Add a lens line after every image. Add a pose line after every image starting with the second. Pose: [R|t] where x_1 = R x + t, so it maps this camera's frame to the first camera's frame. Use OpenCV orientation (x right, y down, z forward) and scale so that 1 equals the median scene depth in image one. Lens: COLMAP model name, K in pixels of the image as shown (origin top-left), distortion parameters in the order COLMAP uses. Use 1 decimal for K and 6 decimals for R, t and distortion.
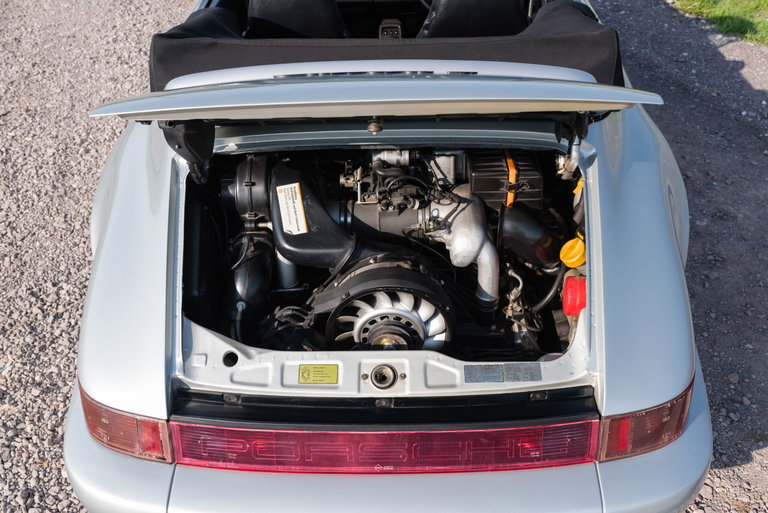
lens RADIAL K [[751.7, 0, 384.1], [0, 751.7, 257.3], [0, 0, 1]] dist [0.013163, 0.000000]
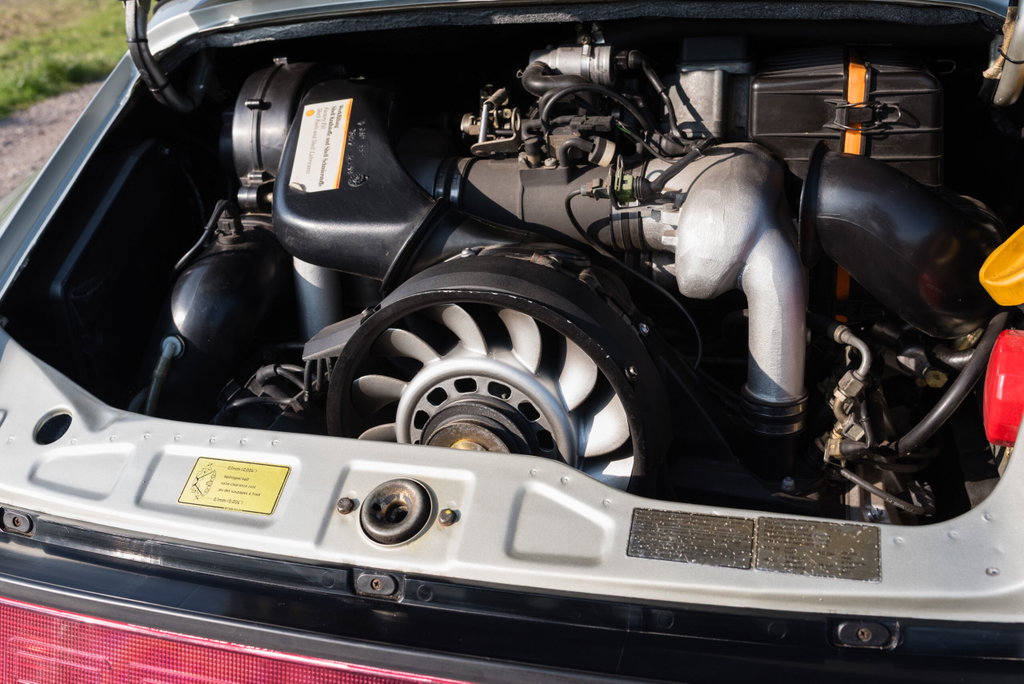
lens RADIAL K [[1002.3, 0, 511.7], [0, 1002.3, 340.4], [0, 0, 1]] dist [0.013163, 0.000000]
pose [[0.960677, 0.071879, -0.268203, 0.149638], [-0.129575, 0.970343, -0.204071, 0.151539], [0.245581, 0.230799, 0.941500, 0.502126]]
